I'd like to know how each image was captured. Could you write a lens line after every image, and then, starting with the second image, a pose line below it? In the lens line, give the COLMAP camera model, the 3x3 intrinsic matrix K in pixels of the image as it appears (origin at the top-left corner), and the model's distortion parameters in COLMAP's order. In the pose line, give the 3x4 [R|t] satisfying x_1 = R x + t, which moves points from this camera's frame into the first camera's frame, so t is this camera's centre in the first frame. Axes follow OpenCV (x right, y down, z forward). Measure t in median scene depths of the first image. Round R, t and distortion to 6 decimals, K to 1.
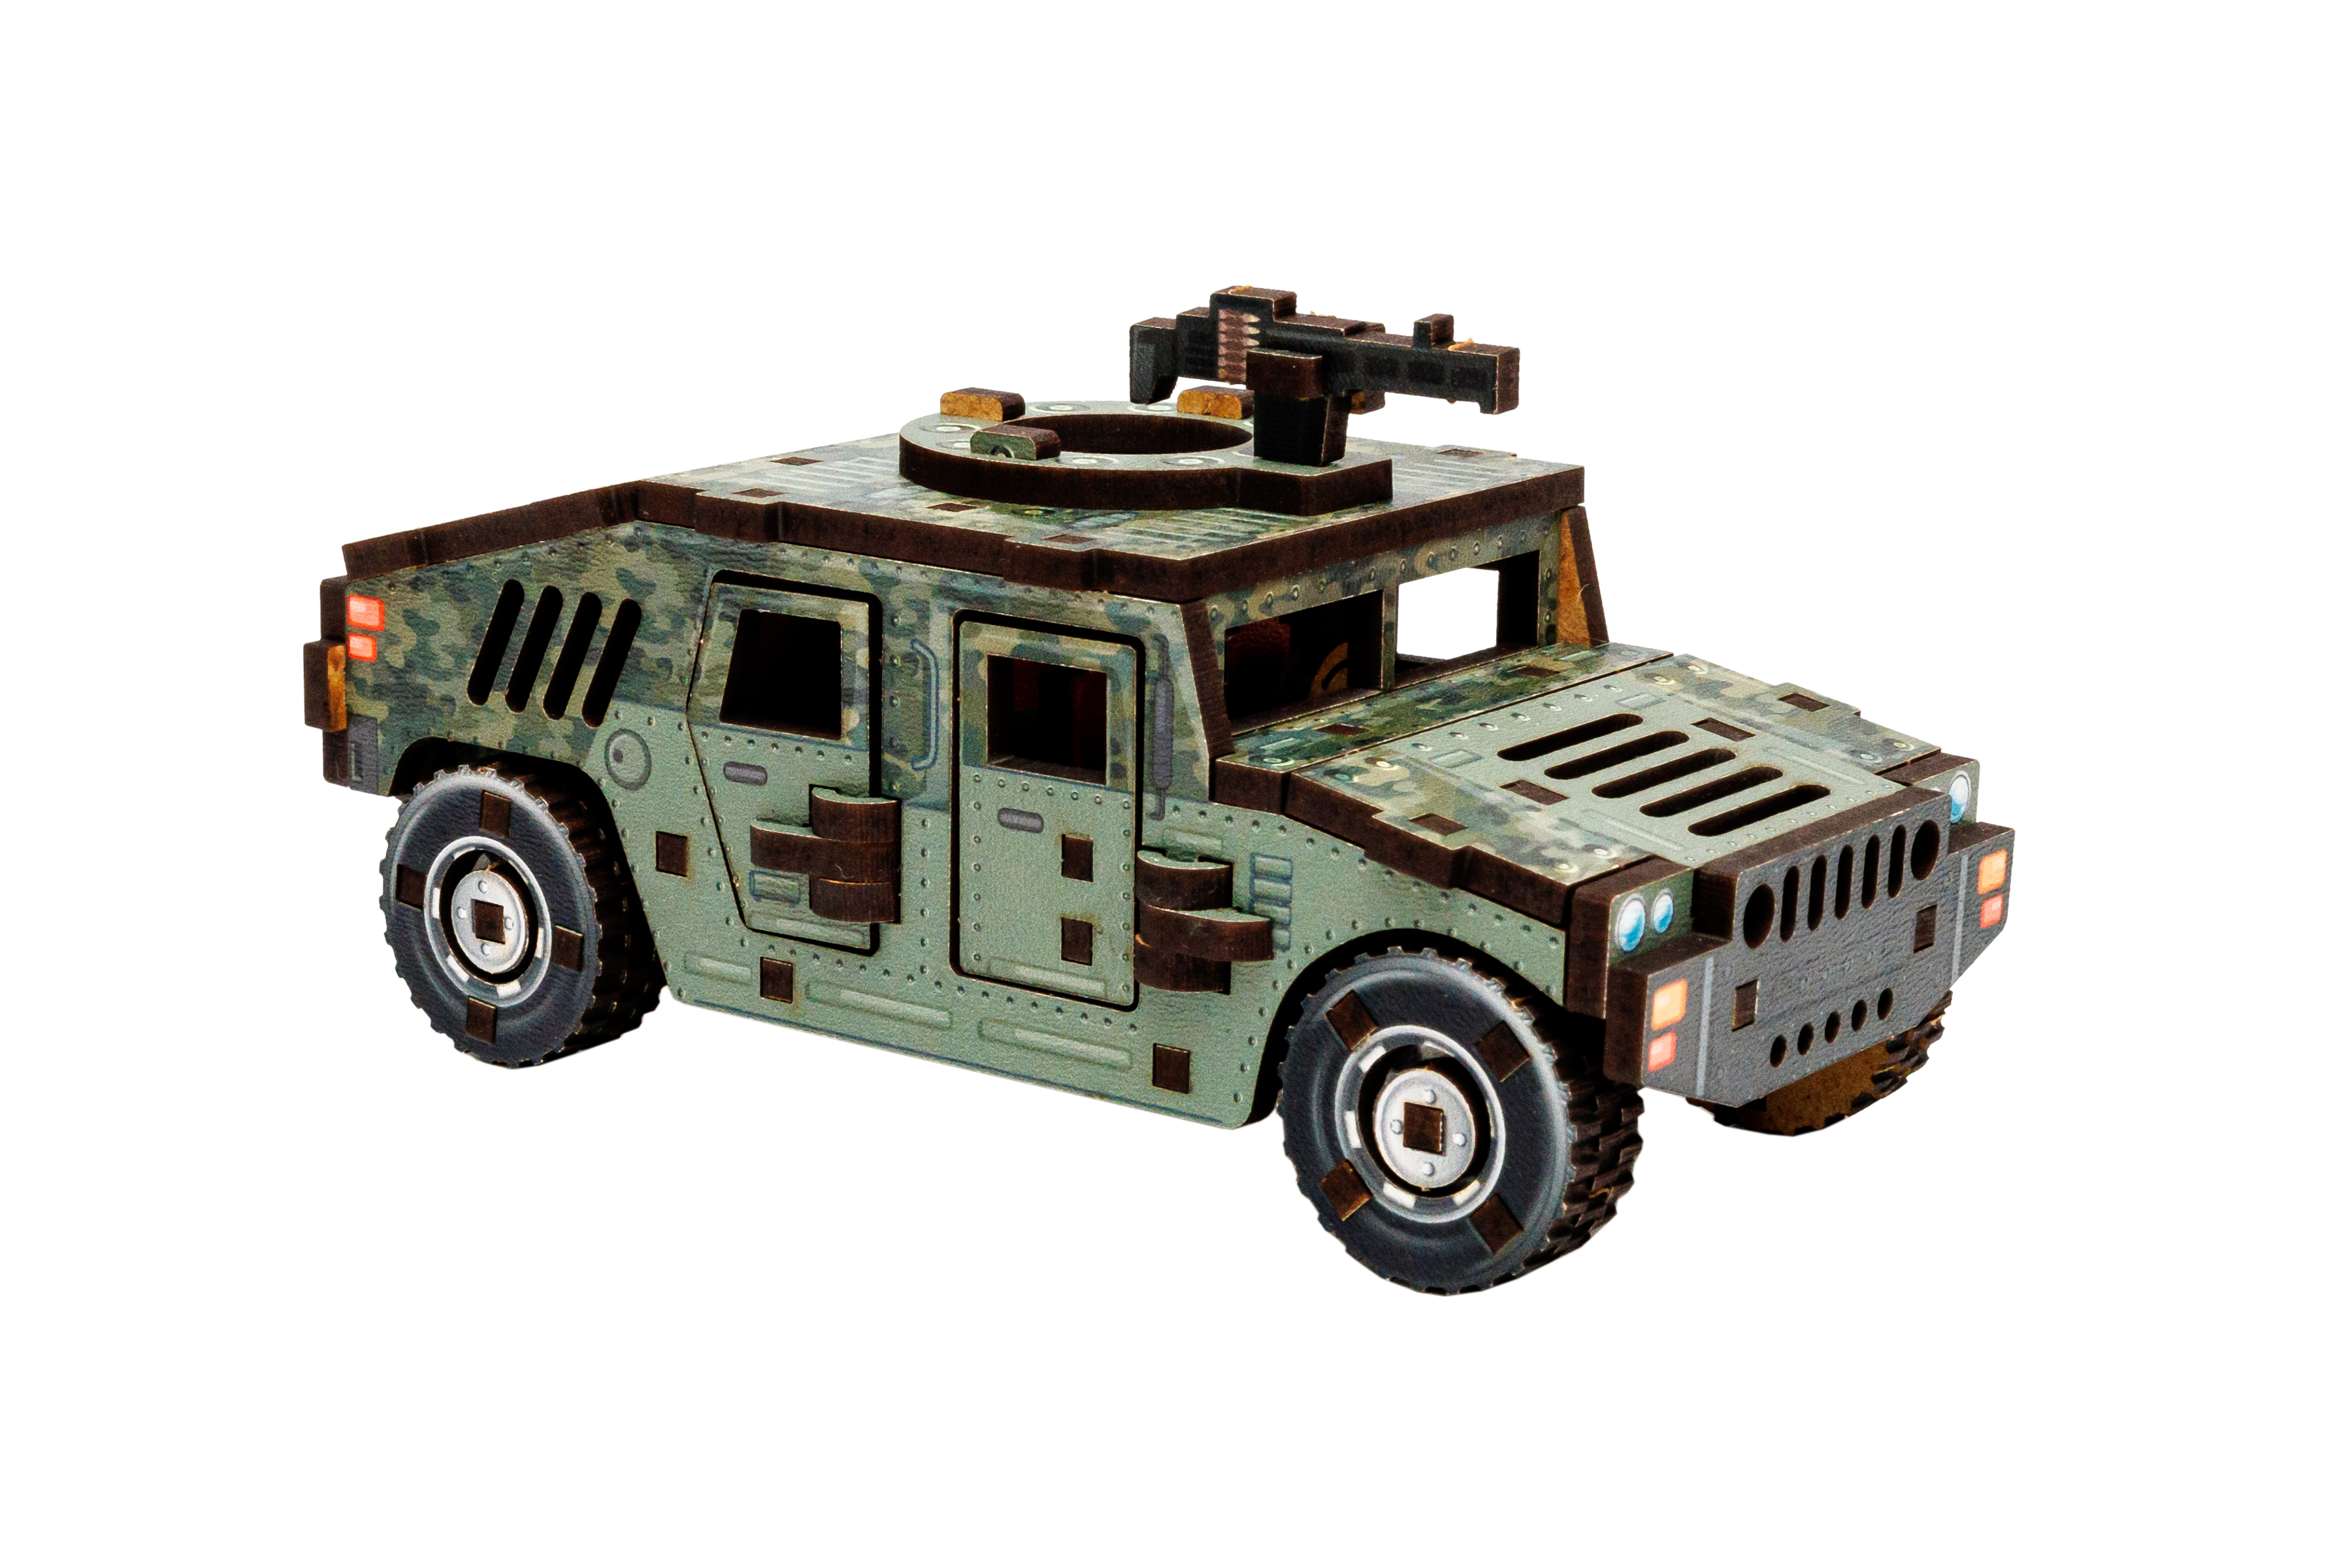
lens RADIAL K [[4986.9, 0, 1158.0], [0, 4986.9, 758.9], [0, 0, 1]] dist [0.067551, 0.000000]
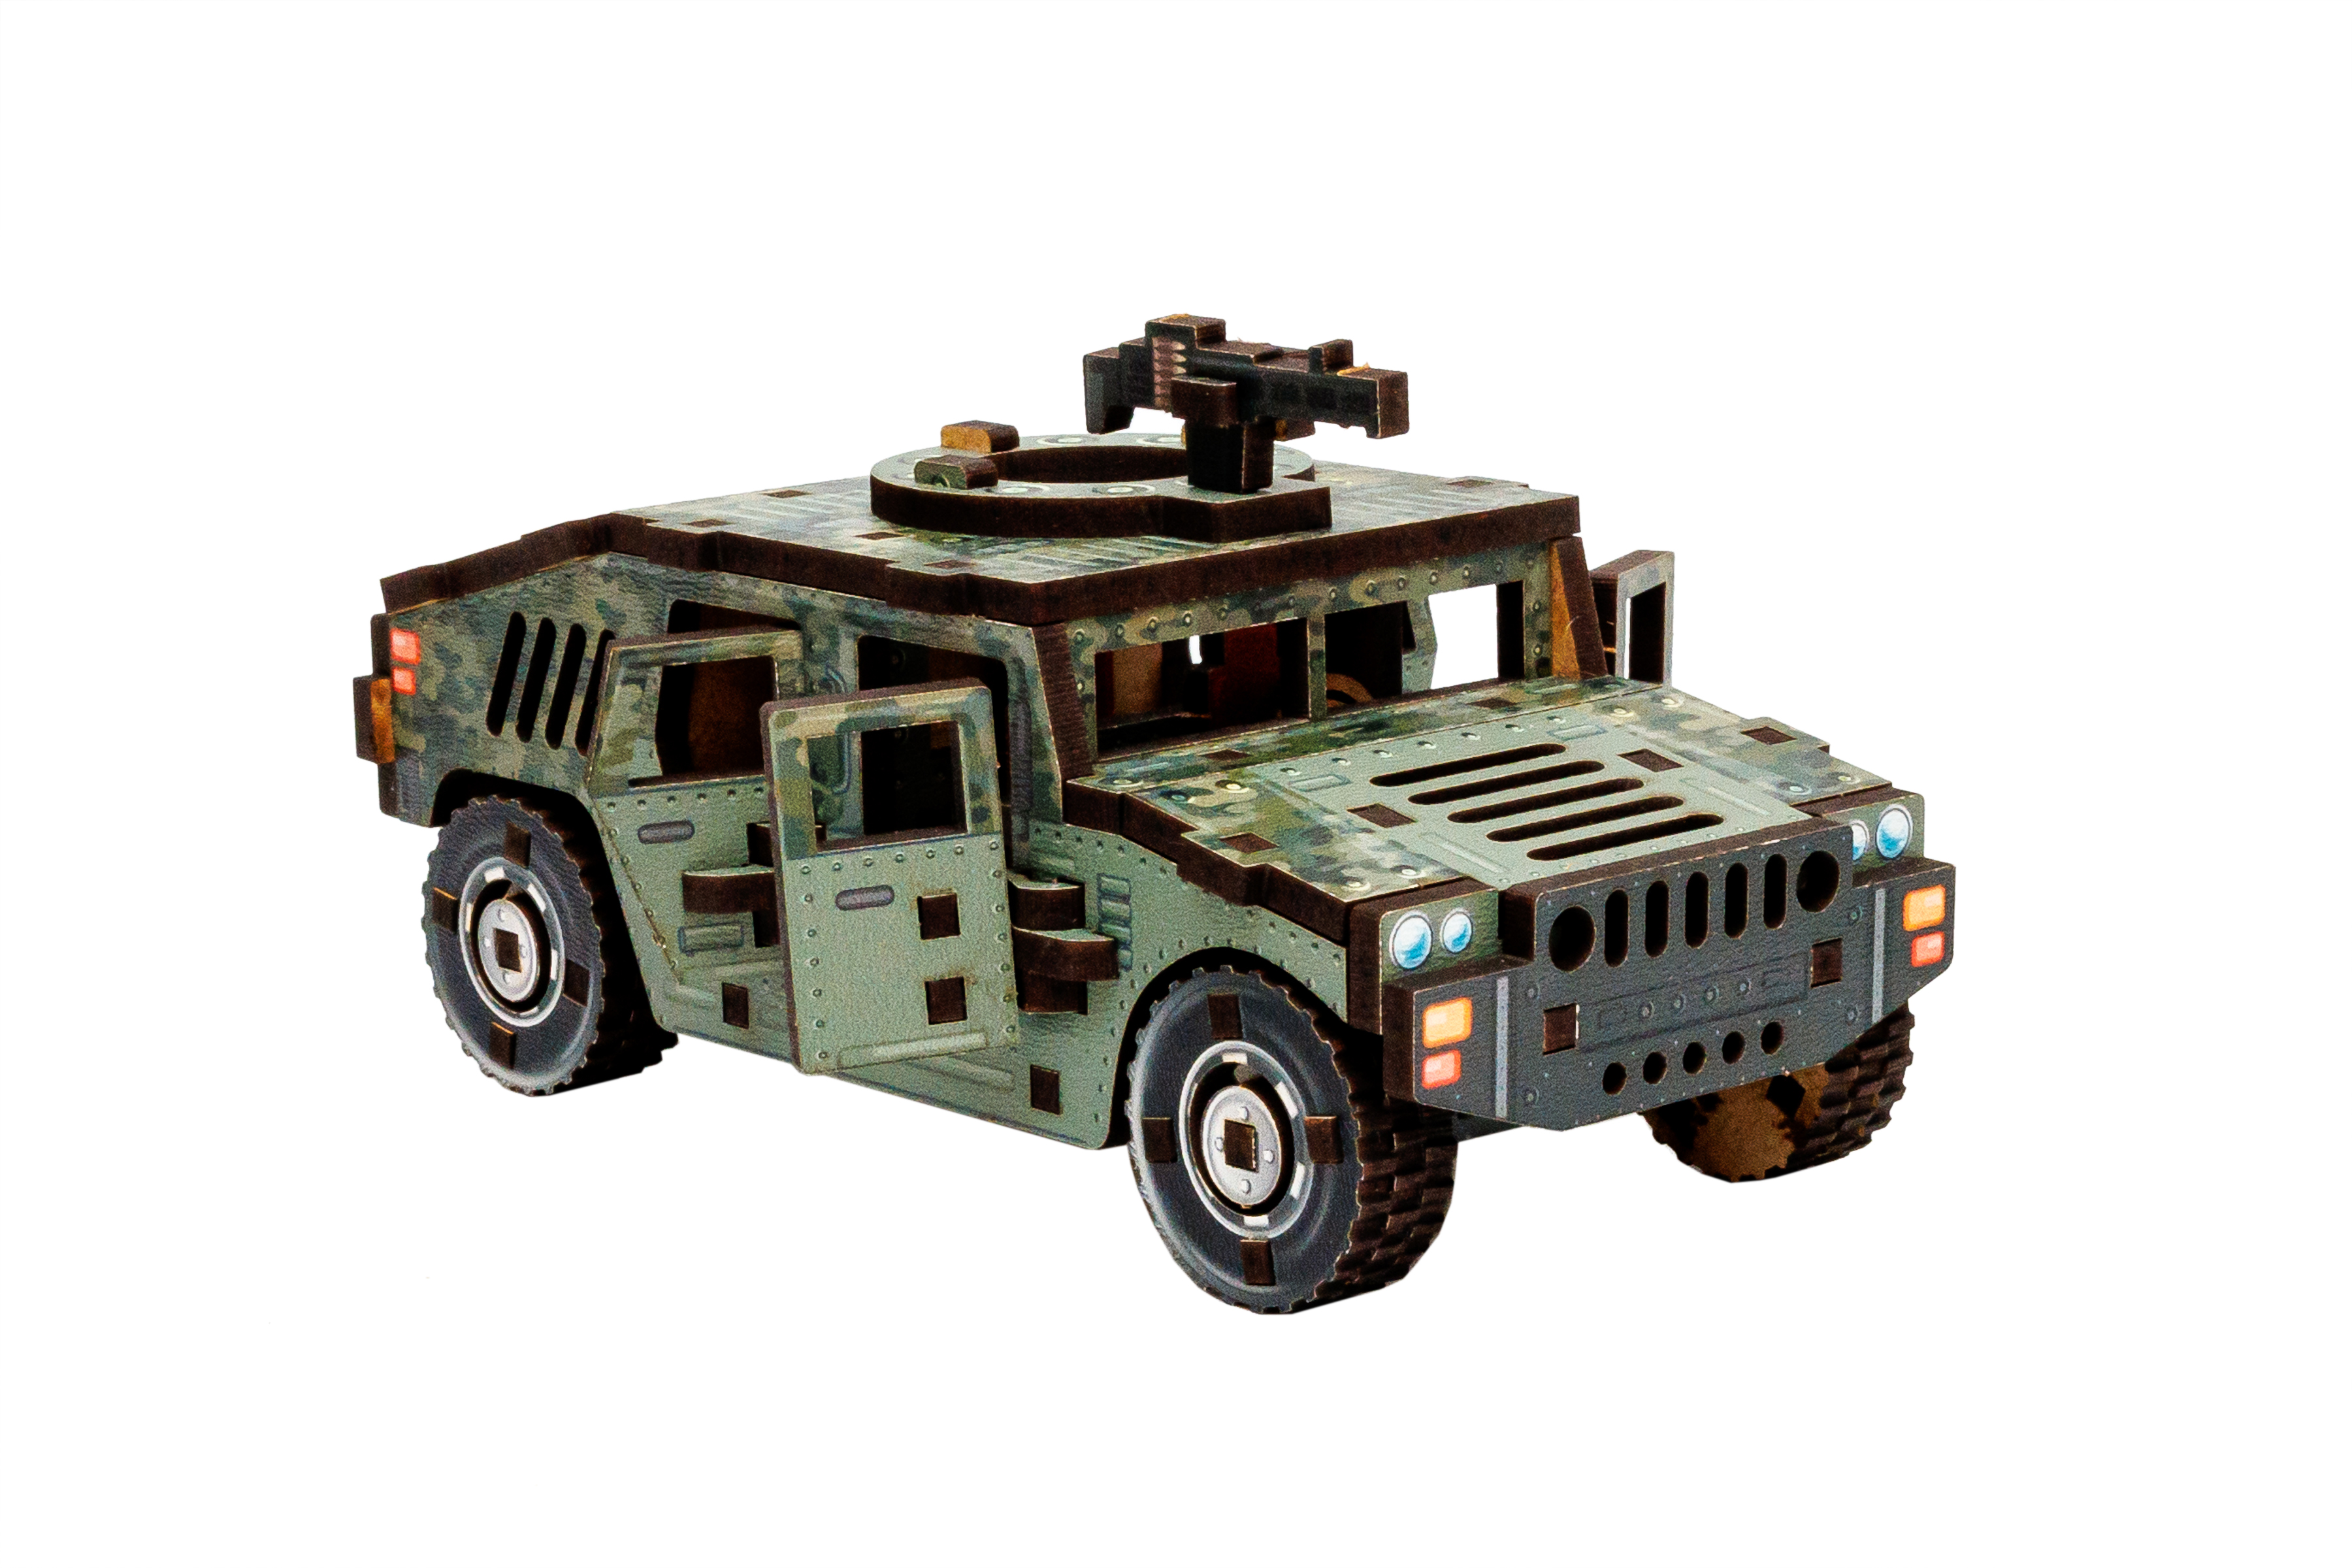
lens RADIAL K [[6074.3, 0, 1184.3], [0, 6074.3, 804.5], [0, 0, 1]] dist [0.042621, 0.000000]
pose [[0.974020, 0.005734, -0.226391, 0.295583], [-0.010184, 0.999777, -0.018494, 0.025903], [0.226234, 0.020319, 0.973861, -0.182291]]
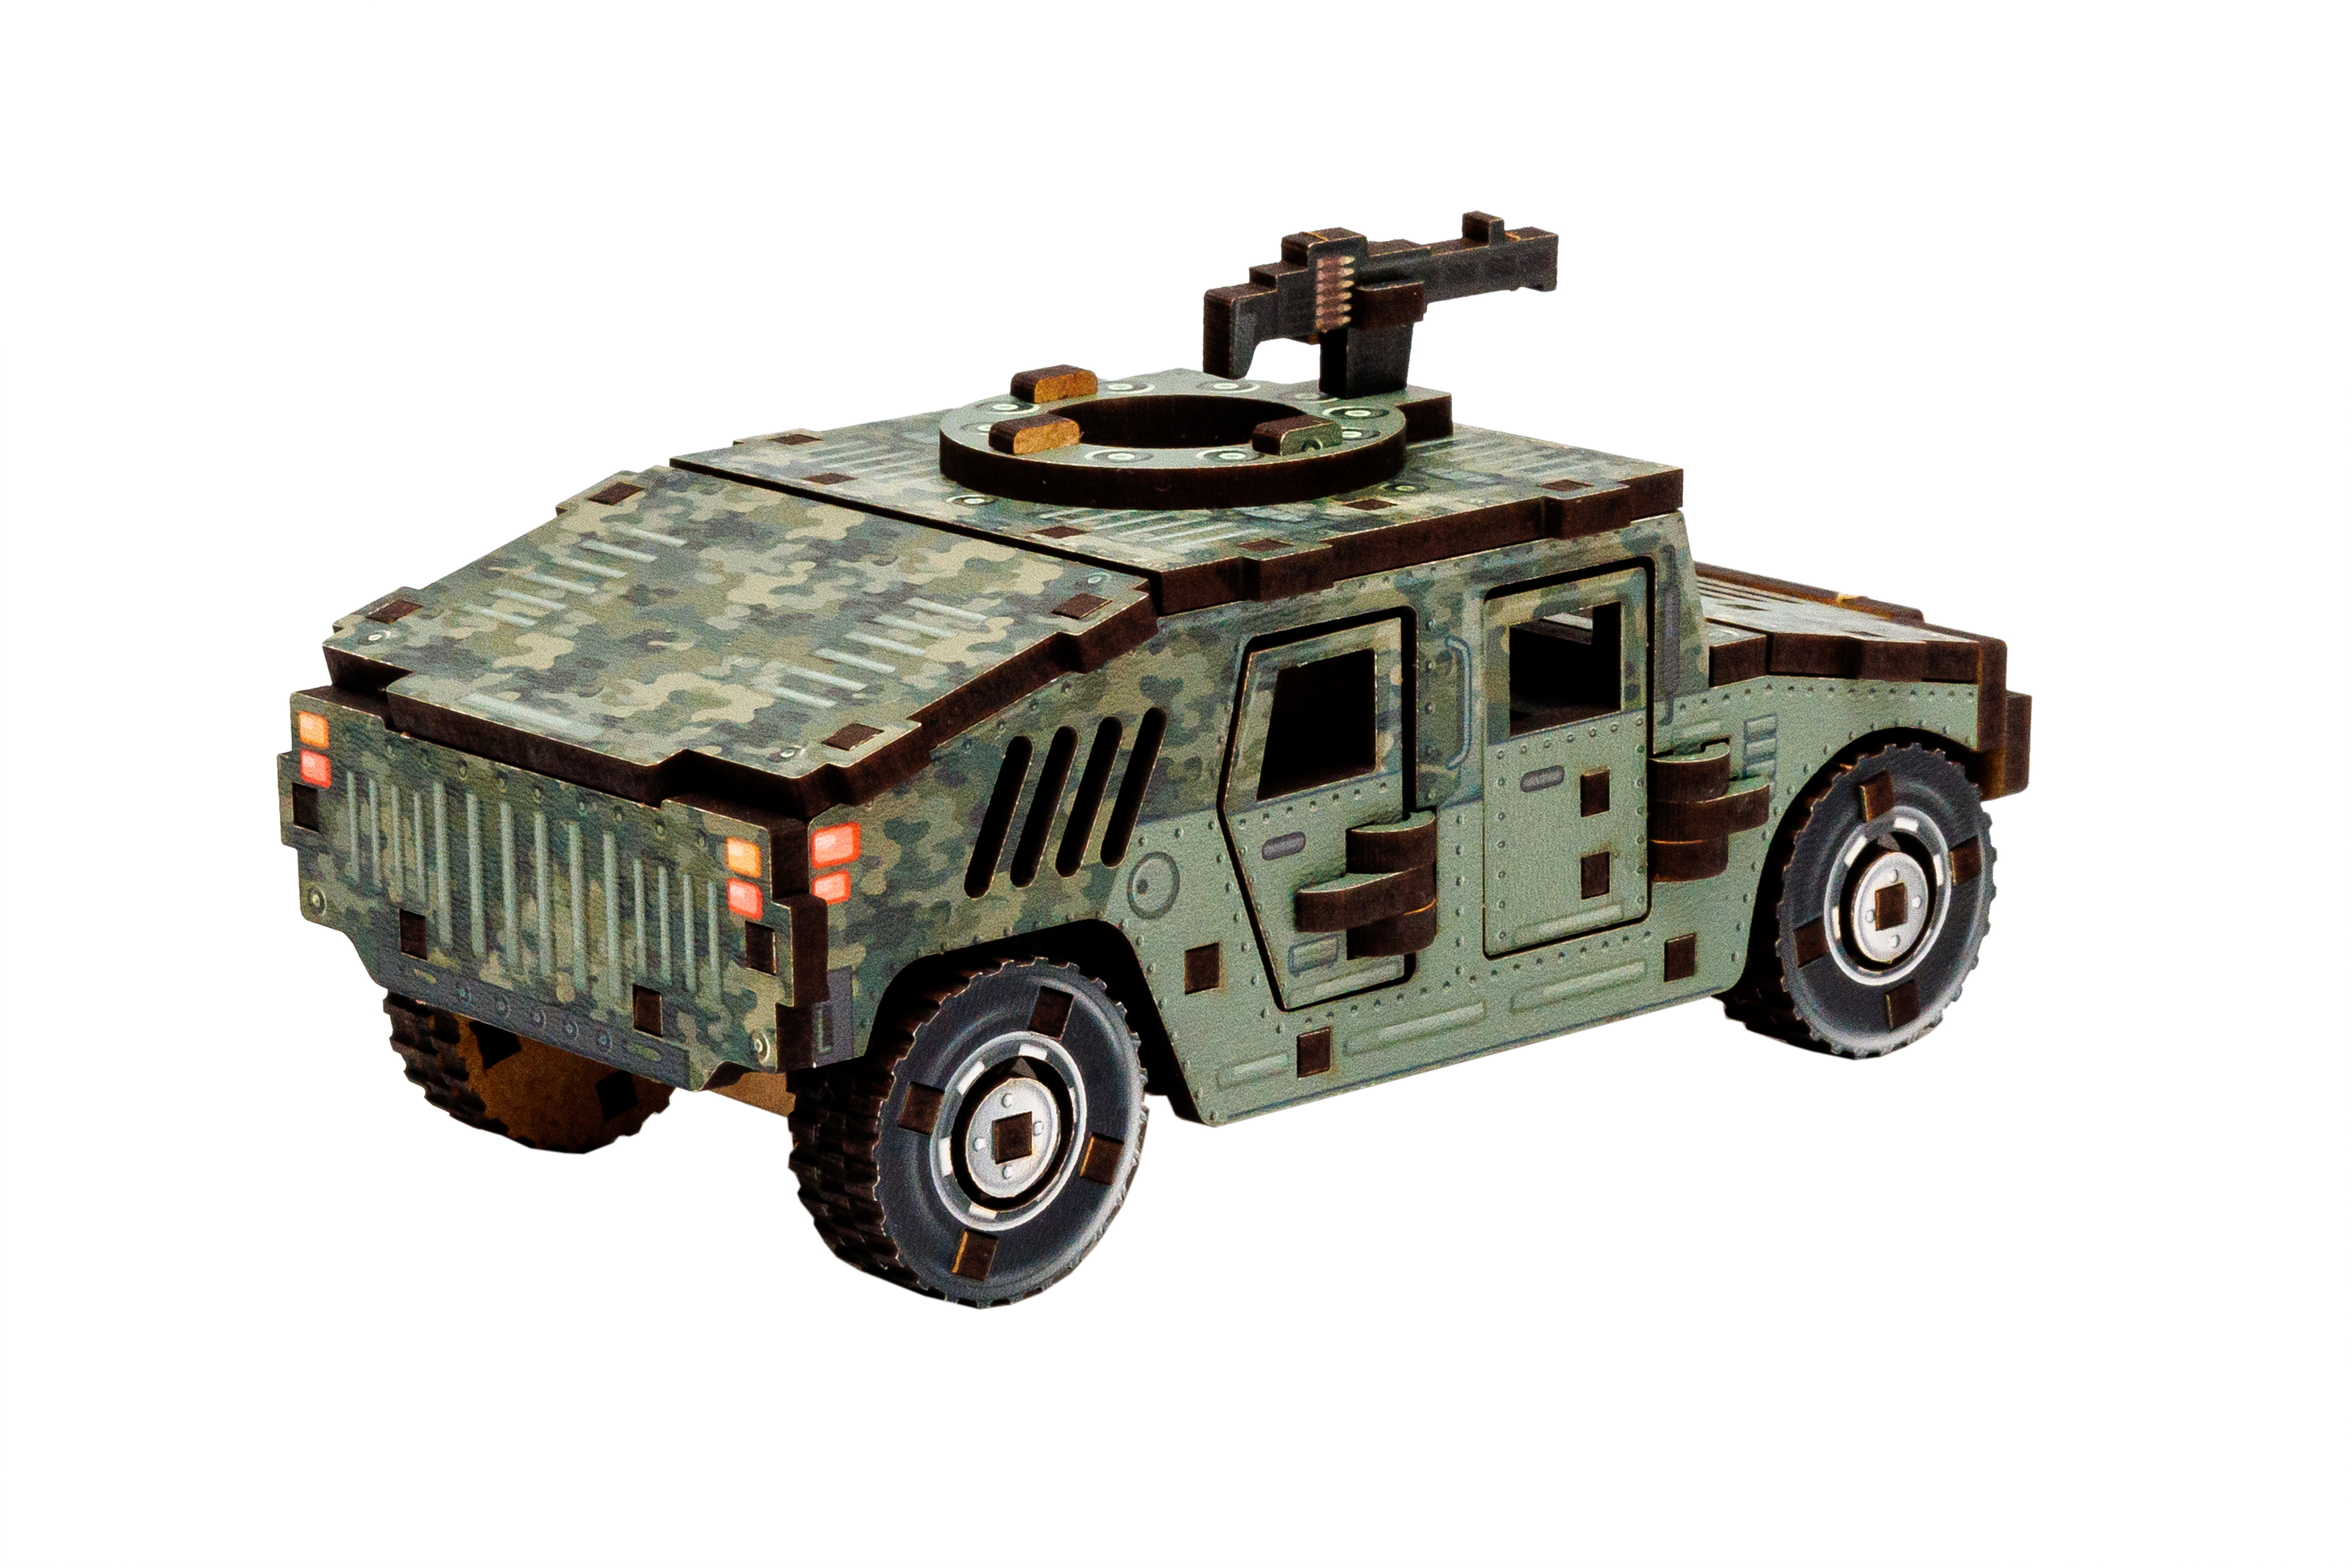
lens RADIAL K [[6678.4, 0, 1179.5], [0, 6678.4, 781.7], [0, 0, 1]] dist [0.031464, 0.000000]
pose [[0.229296, -0.262140, 0.937393, -1.257776], [0.227918, 0.950738, 0.210121, -0.275800], [-0.946296, 0.165469, 0.277747, 0.680342]]
